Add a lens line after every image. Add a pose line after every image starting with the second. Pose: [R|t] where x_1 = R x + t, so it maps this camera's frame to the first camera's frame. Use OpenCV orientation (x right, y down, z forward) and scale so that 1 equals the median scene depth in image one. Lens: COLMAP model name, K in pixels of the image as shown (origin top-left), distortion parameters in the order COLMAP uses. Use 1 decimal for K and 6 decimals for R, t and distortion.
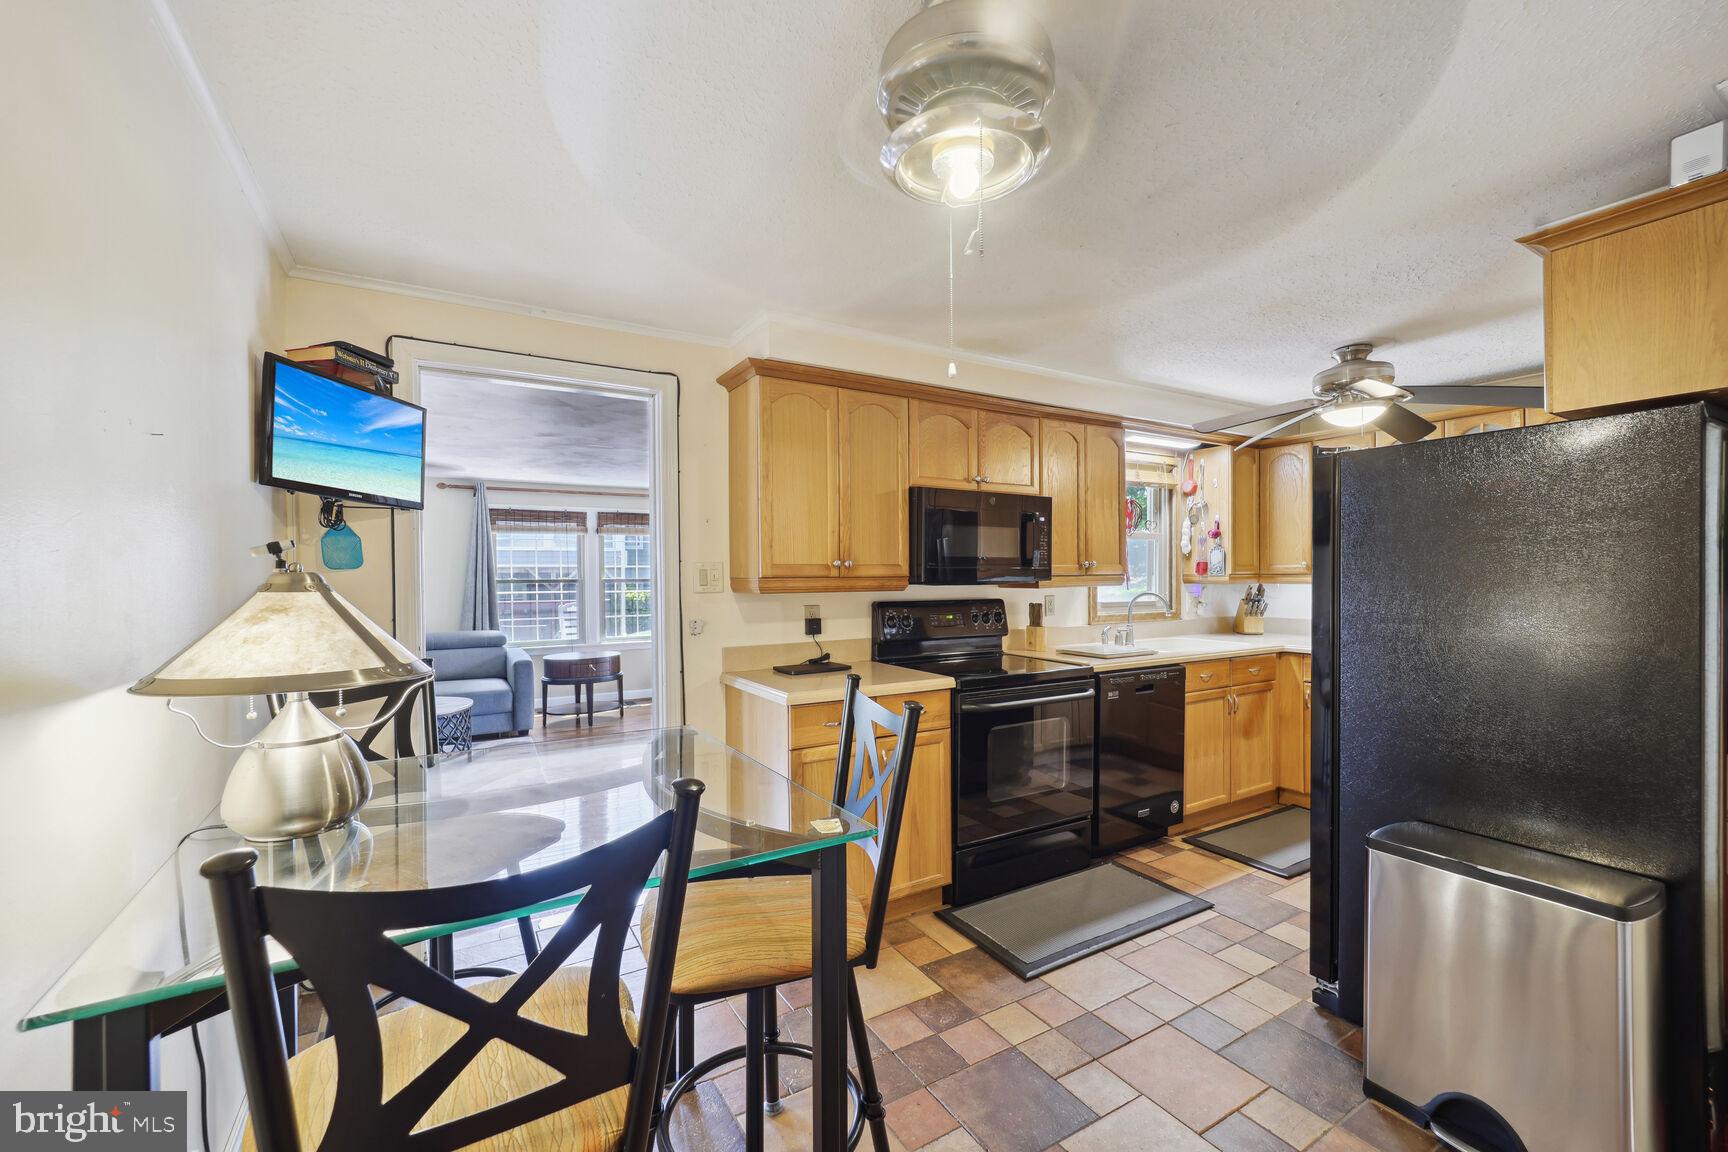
lens RADIAL K [[709.6, 0, 861.4], [0, 709.6, 578.2], [0, 0, 1]] dist [0.000587, -0.000064]
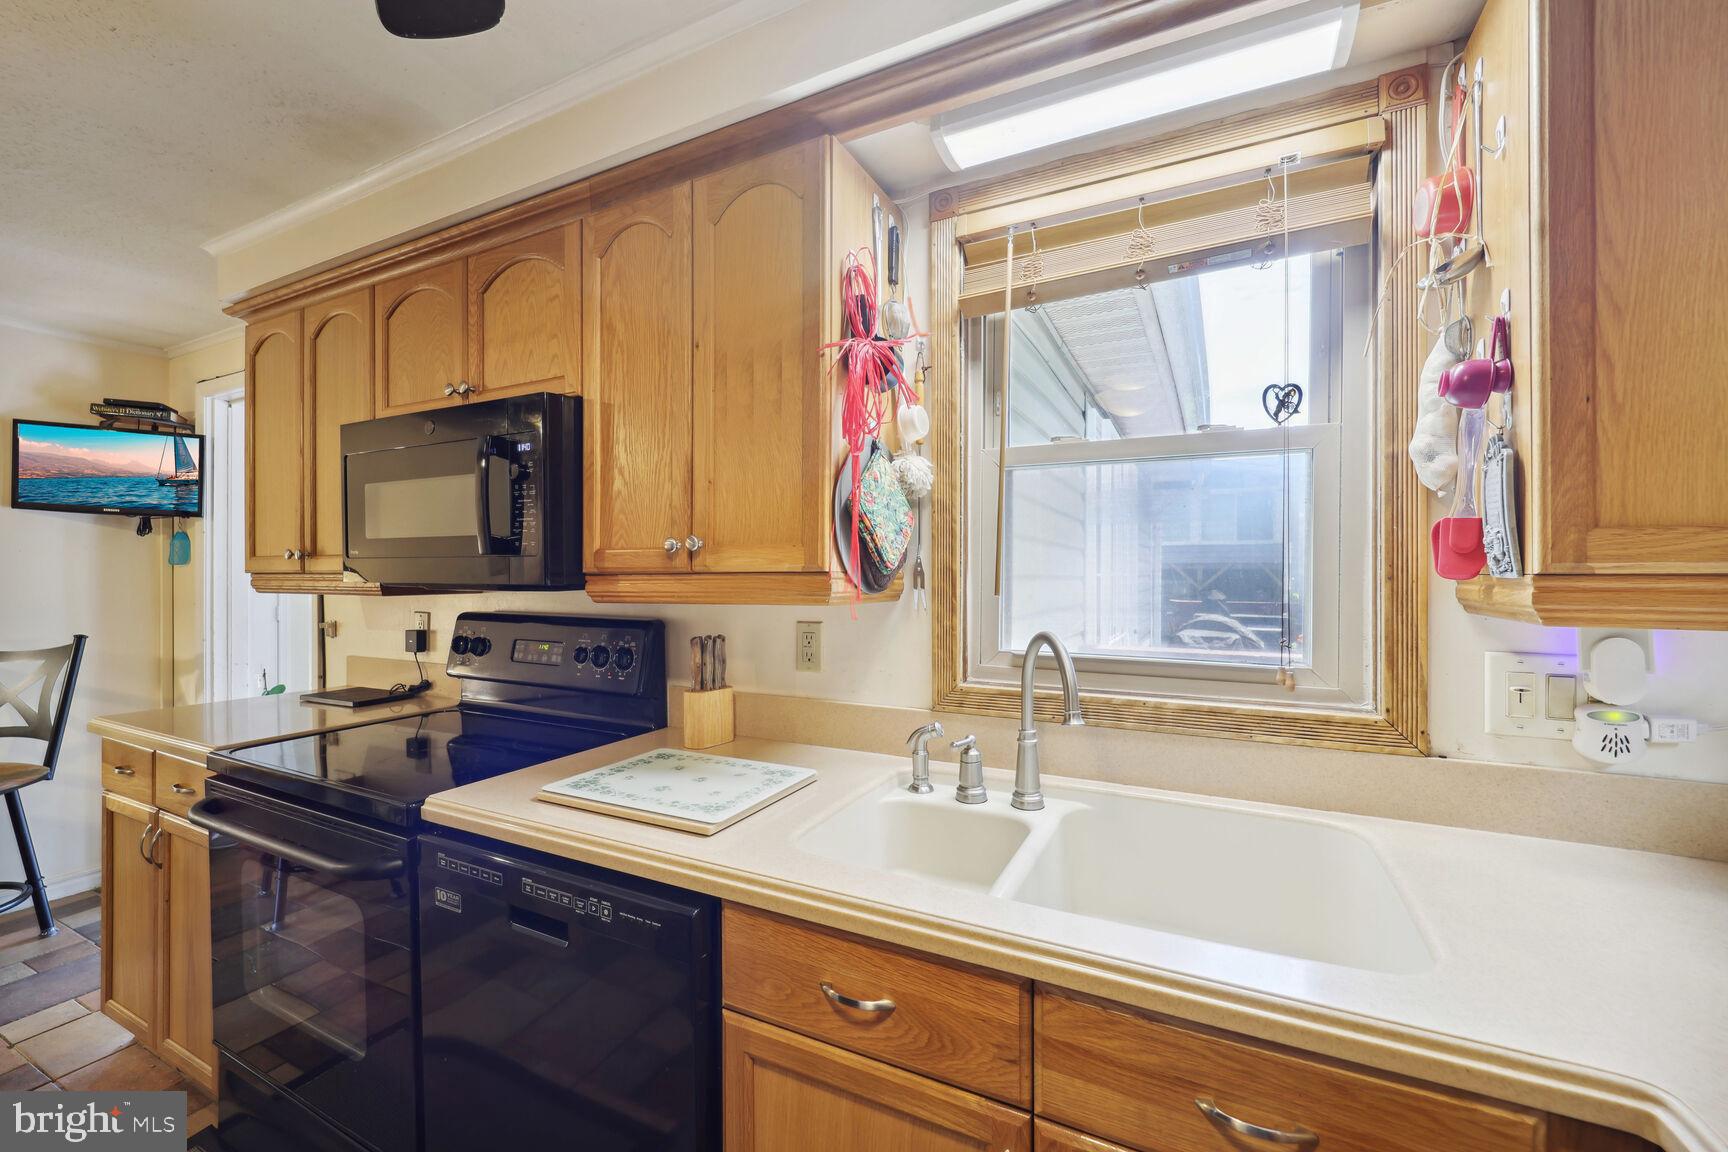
lens RADIAL K [[709.6, 0, 858.0], [0, 709.6, 571.9], [0, 0, 1]] dist [0.000587, -0.000064]
pose [[0.531175, 0.008987, -0.847215, 0.758776], [-0.006639, 0.999957, 0.006445, -0.008543], [0.847236, 0.002201, 0.531212, 0.962264]]
